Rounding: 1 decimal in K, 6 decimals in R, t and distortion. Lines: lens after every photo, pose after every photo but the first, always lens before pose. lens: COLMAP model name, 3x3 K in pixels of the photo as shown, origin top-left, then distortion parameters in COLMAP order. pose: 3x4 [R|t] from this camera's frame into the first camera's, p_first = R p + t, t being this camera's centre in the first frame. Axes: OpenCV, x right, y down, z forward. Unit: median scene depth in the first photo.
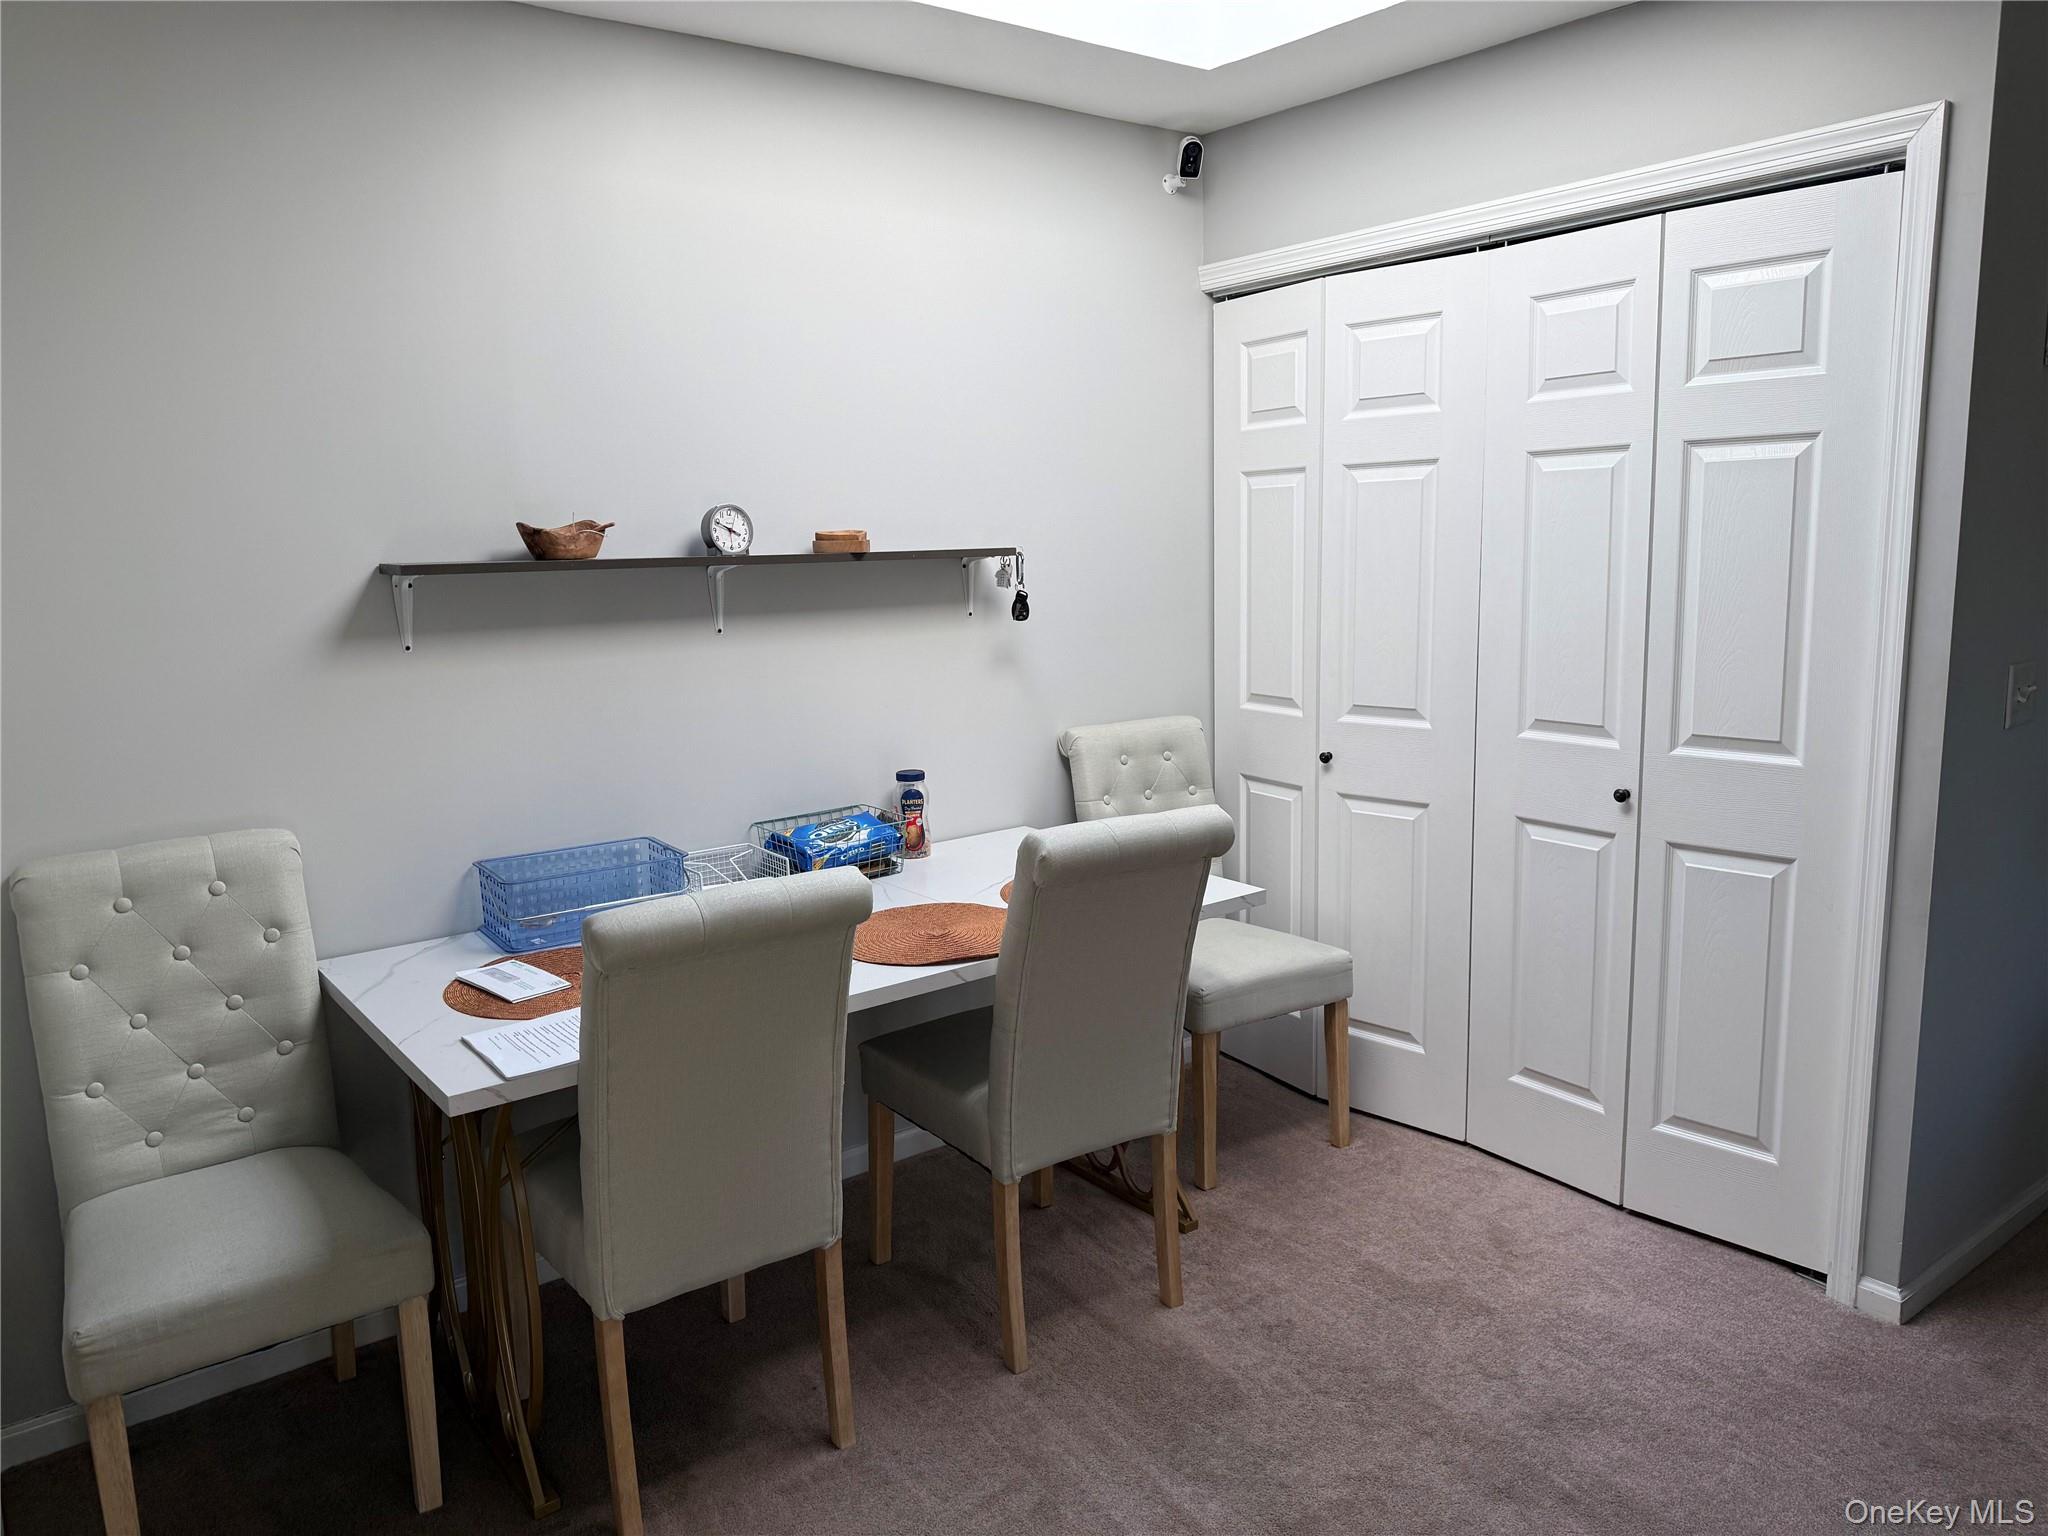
lens RADIAL K [[1333.5, 0, 1024.0], [0, 1333.5, 768.0], [0, 0, 1]] dist [0.005781, 0.000429]
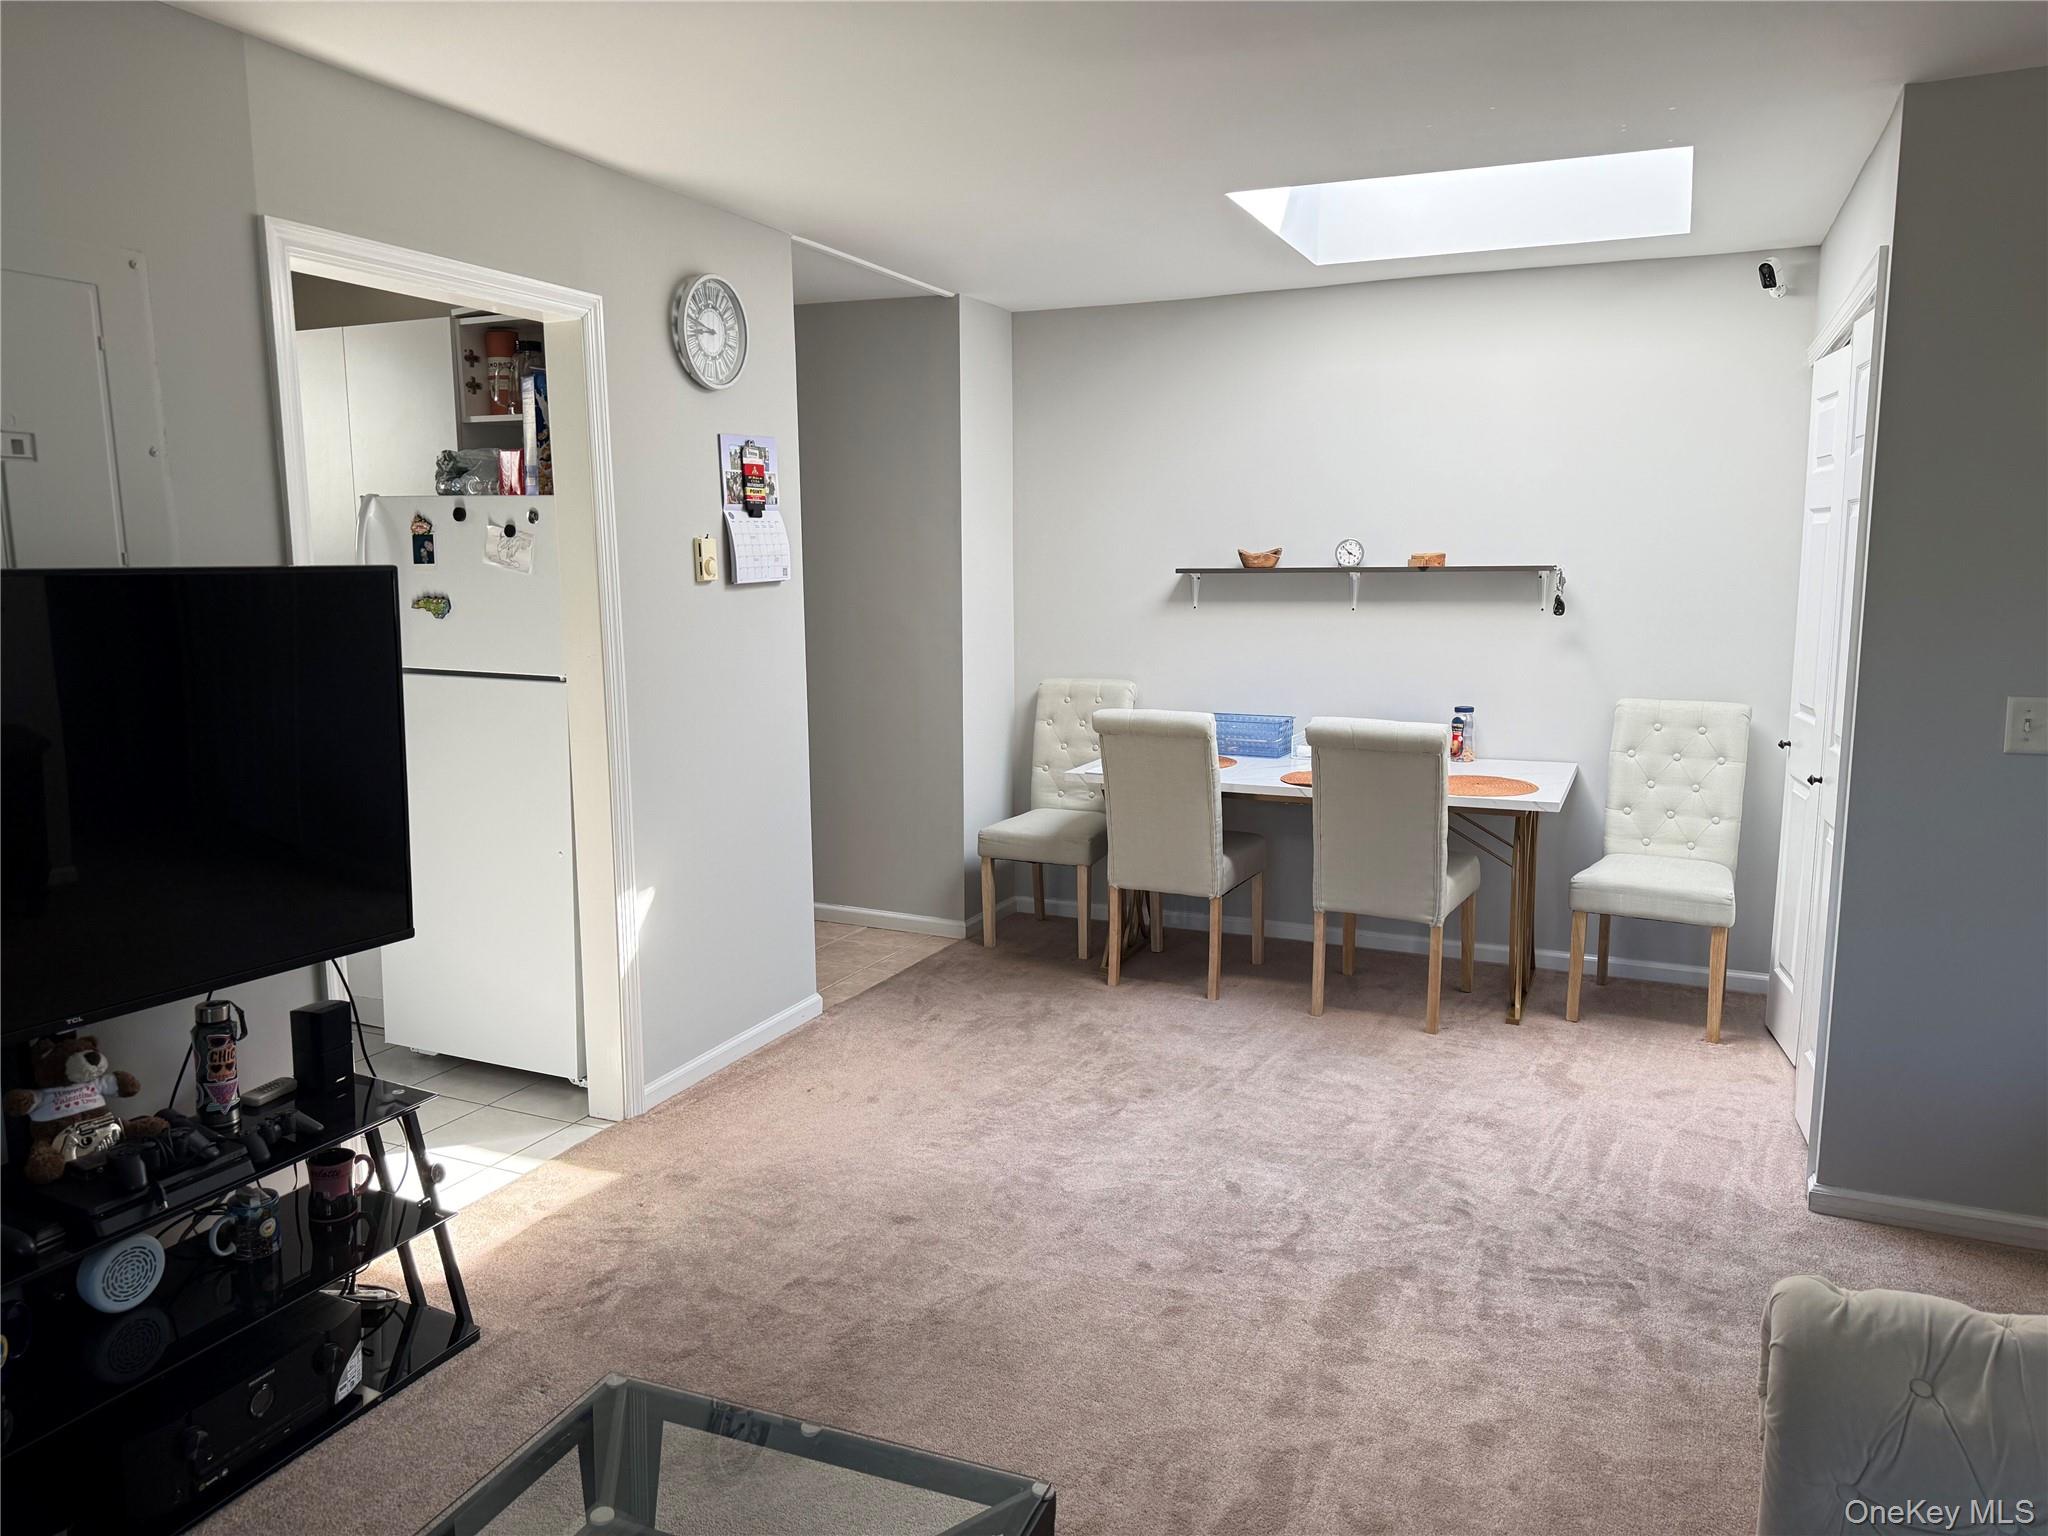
lens RADIAL K [[1333.5, 0, 1024.0], [0, 1333.5, 768.0], [0, 0, 1]] dist [0.005781, 0.000429]
pose [[0.487707, 0.166294, -0.857023, 1.218984], [-0.138742, 0.983978, 0.111974, -0.035735], [0.861912, 0.064294, 0.502965, -0.281531]]
